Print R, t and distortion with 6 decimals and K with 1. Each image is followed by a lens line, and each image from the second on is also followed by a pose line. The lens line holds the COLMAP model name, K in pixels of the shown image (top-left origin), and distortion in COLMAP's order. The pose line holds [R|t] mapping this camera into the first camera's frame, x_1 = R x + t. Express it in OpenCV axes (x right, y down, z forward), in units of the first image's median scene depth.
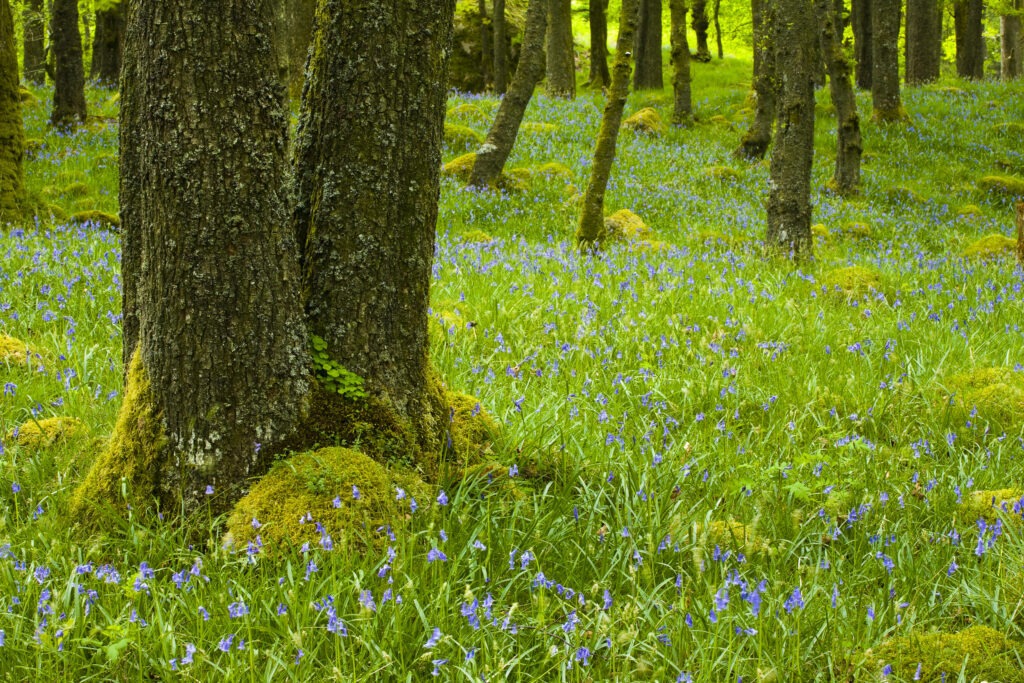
lens RADIAL K [[2120.1, 0, 514.5], [0, 2120.1, 340.1], [0, 0, 1]] dist [-0.275510, 0.000000]
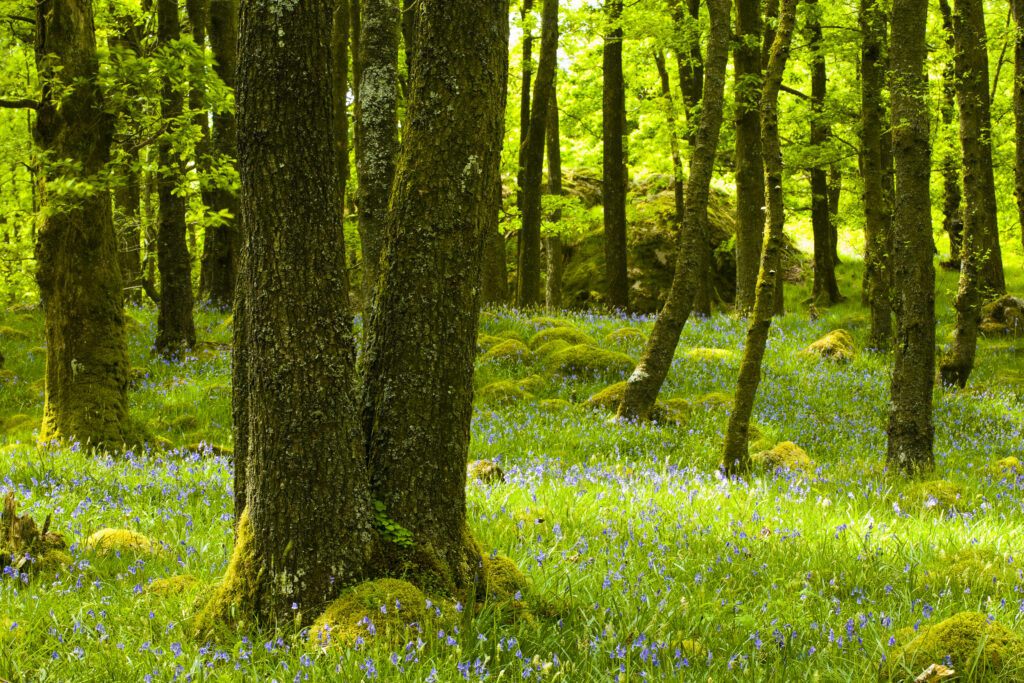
lens RADIAL K [[2765.7, 0, 517.5], [0, 2765.7, 339.9], [0, 0, 1]] dist [-0.003693, 0.000000]
pose [[0.996512, -0.009090, -0.082955, 0.138957], [0.000204, 0.994312, -0.106502, 0.081886], [0.083451, 0.106114, 0.990846, -0.733918]]
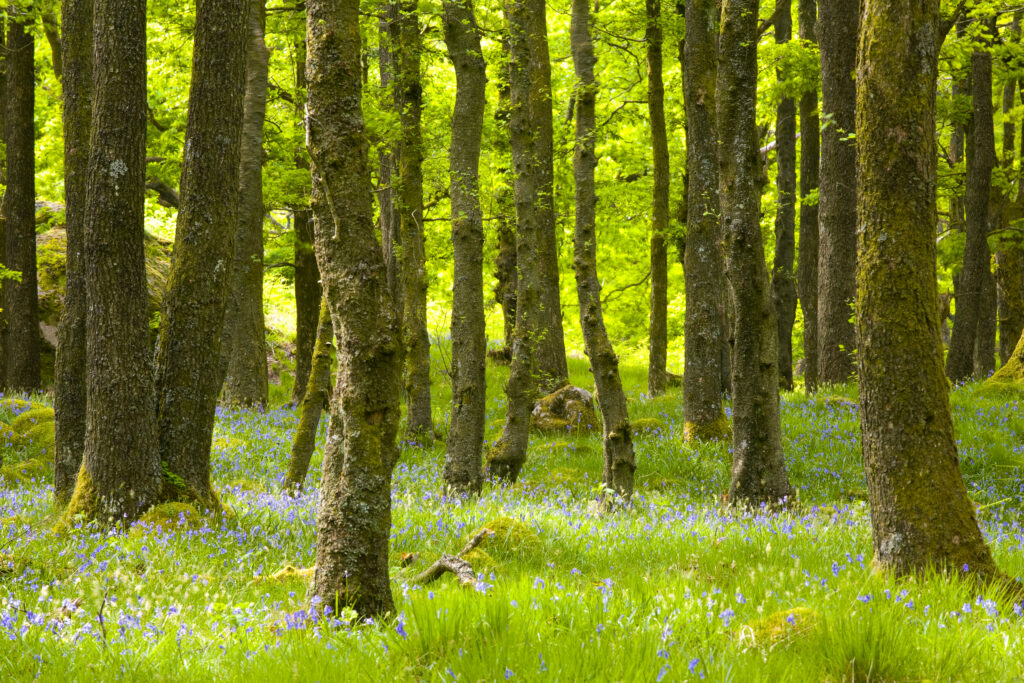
lens RADIAL K [[5591.9, 0, 518.5], [0, 5591.9, 338.9], [0, 0, 1]] dist [2.555570, 0.000000]
pose [[0.997198, 0.009755, 0.074163, -0.162203], [0.000495, 0.990577, -0.136954, 0.694066], [-0.074801, 0.136607, 0.987797, -5.015905]]
